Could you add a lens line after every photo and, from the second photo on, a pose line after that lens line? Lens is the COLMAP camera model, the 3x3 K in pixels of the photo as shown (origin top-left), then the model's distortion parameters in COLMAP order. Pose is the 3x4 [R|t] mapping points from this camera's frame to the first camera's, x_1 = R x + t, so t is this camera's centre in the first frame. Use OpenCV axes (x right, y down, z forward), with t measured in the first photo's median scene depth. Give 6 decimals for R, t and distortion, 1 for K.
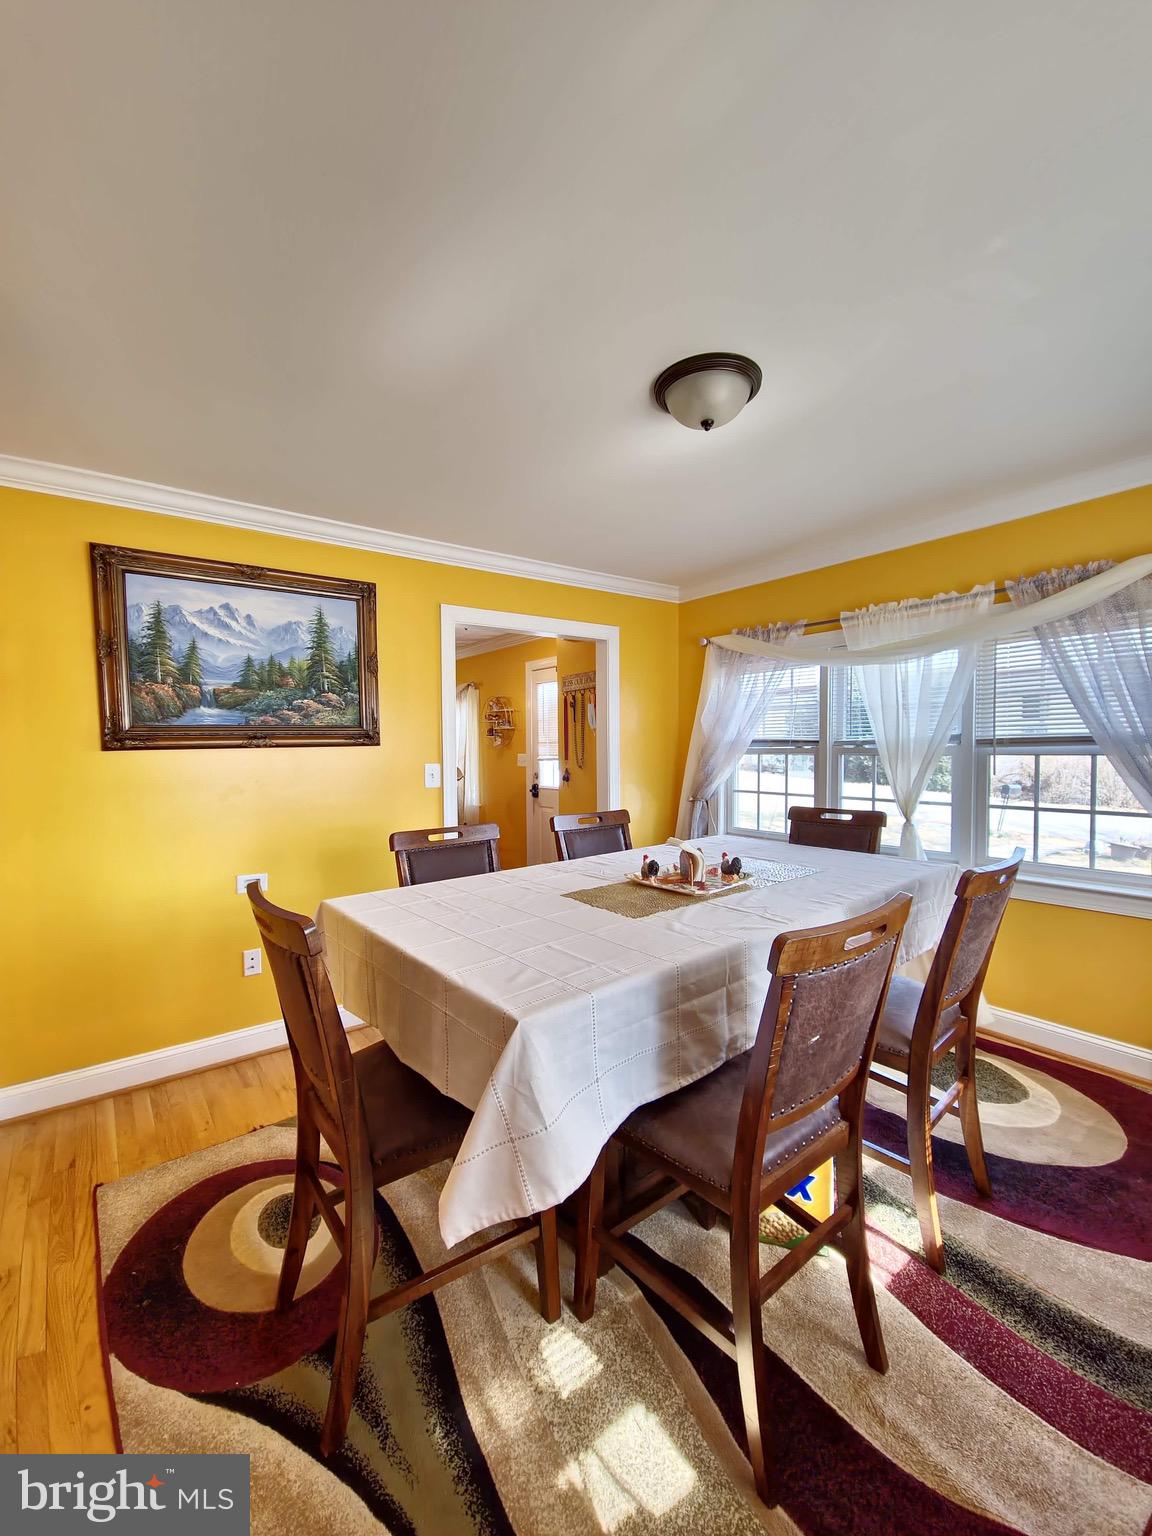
lens RADIAL K [[613.2, 0, 582.4], [0, 613.2, 769.2], [0, 0, 1]] dist [0.002195, -0.009848]
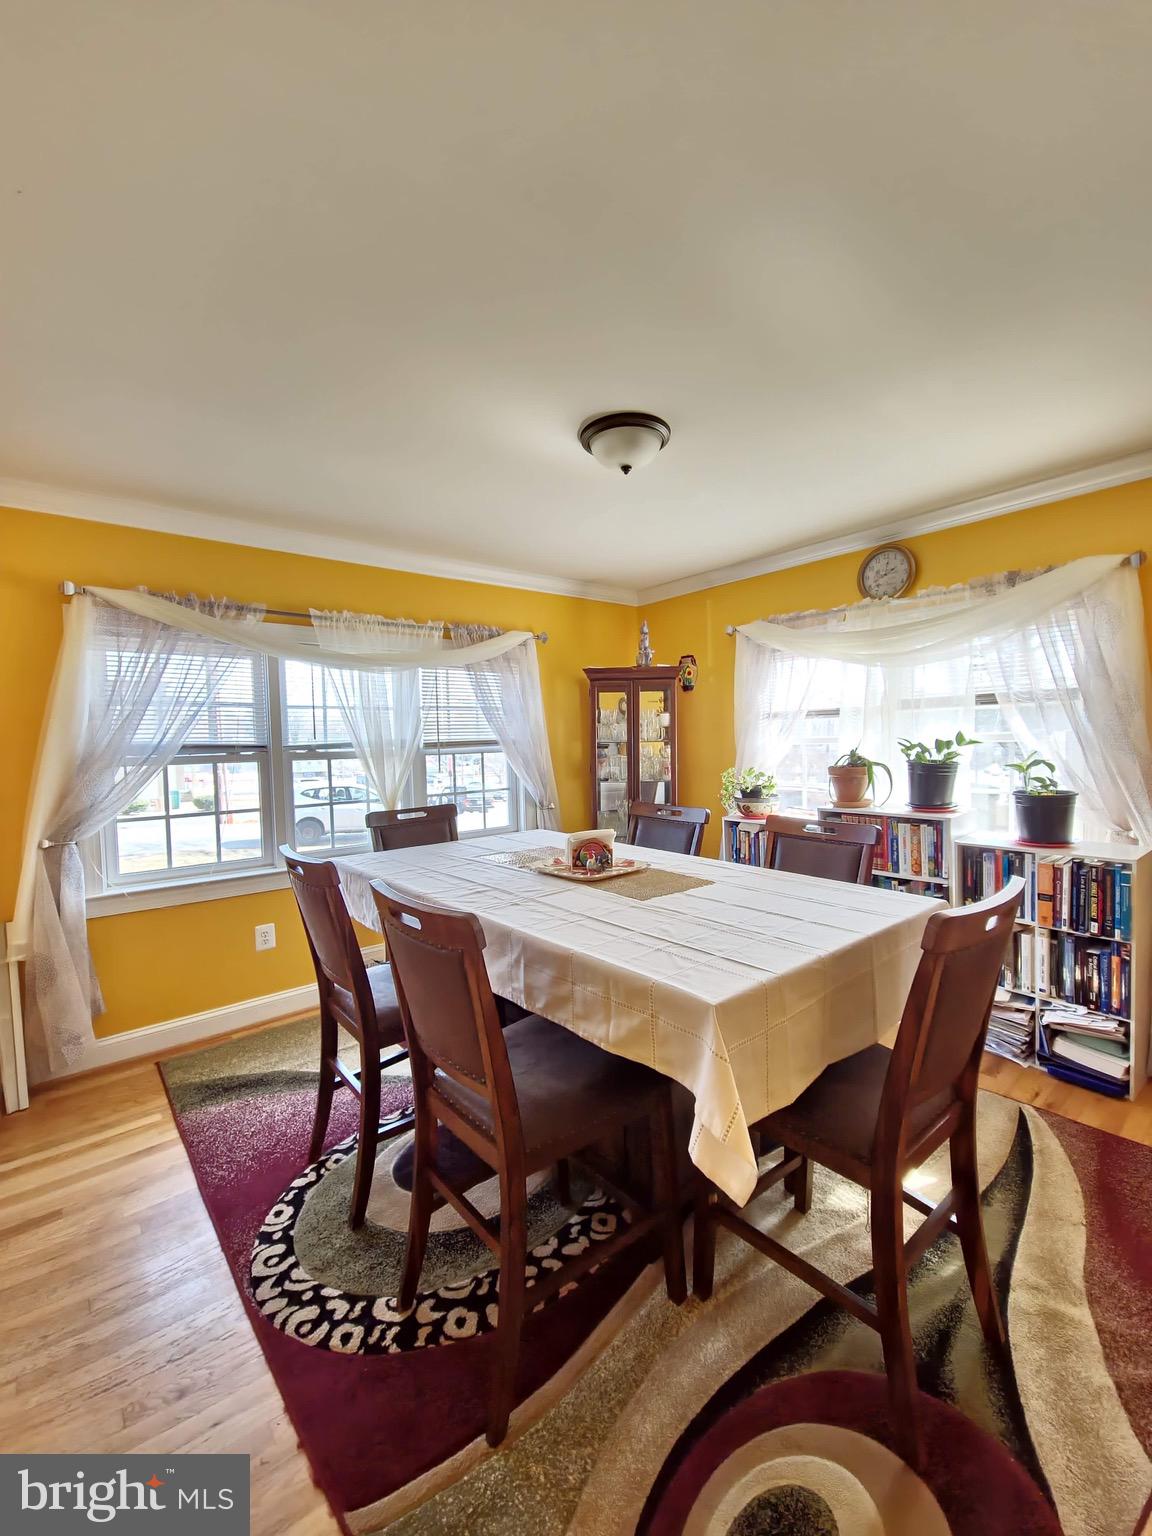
lens RADIAL K [[613.2, 0, 582.4], [0, 613.2, 769.2], [0, 0, 1]] dist [0.002195, -0.009848]
pose [[-0.022649, -0.036371, 0.999082, -0.542557], [0.060845, 0.997435, 0.037690, -0.019876], [-0.997890, 0.061643, -0.020378, 0.622071]]
